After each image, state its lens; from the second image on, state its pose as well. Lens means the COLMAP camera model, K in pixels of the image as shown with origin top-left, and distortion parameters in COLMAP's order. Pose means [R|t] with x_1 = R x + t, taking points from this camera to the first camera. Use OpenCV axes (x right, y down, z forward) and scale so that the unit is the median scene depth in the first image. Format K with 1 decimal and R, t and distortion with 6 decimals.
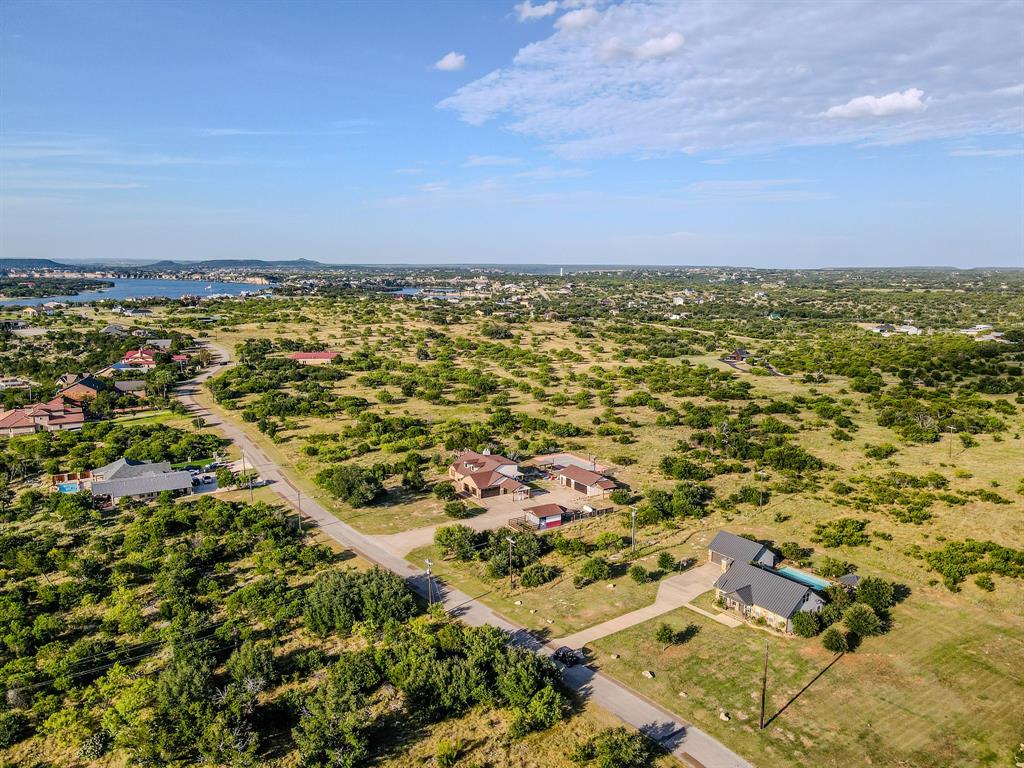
lens RADIAL K [[753.6, 0, 512.0], [0, 753.6, 384.0], [0, 0, 1]] dist [-0.002298, 0.034645]
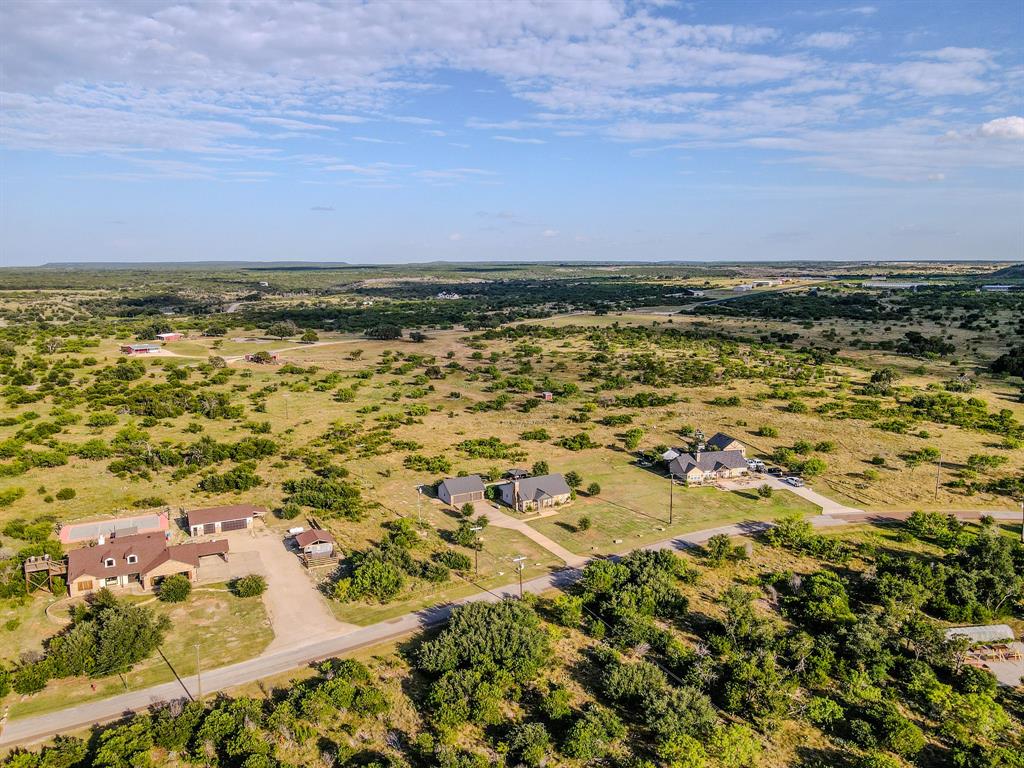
lens RADIAL K [[753.6, 0, 512.0], [0, 753.6, 384.0], [0, 0, 1]] dist [-0.002298, 0.034645]
pose [[0.095723, -0.168870, 0.980979, -1.095826], [0.157730, 0.975627, 0.152558, -0.165550], [-0.982832, 0.140127, 0.120026, 0.835663]]
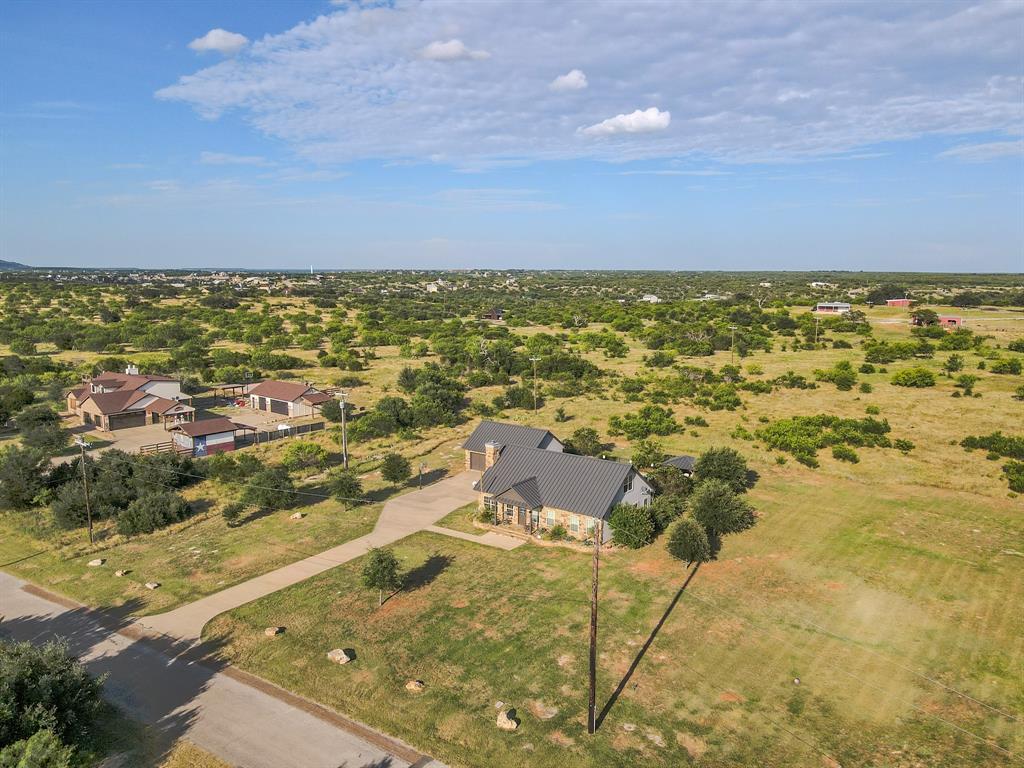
lens RADIAL K [[753.6, 0, 512.0], [0, 753.6, 384.0], [0, 0, 1]] dist [-0.002298, 0.034645]
pose [[0.949797, -0.048835, 0.309031, 0.124379], [0.050994, 0.998698, 0.001093, 0.192684], [-0.308682, 0.014721, 0.951051, 0.454654]]
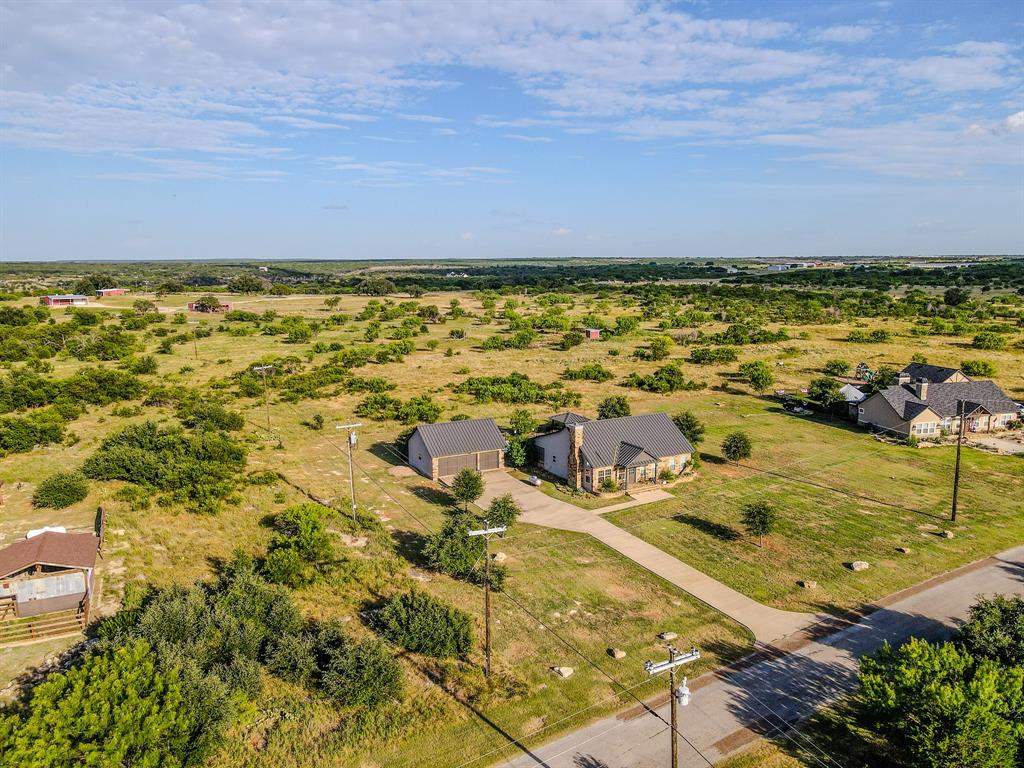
lens RADIAL K [[753.6, 0, 512.0], [0, 753.6, 384.0], [0, 0, 1]] dist [-0.002298, 0.034645]
pose [[0.110697, -0.168134, 0.979529, -0.338212], [0.159711, 0.975787, 0.149443, 0.100257], [-0.980938, 0.139898, 0.134870, 0.990745]]
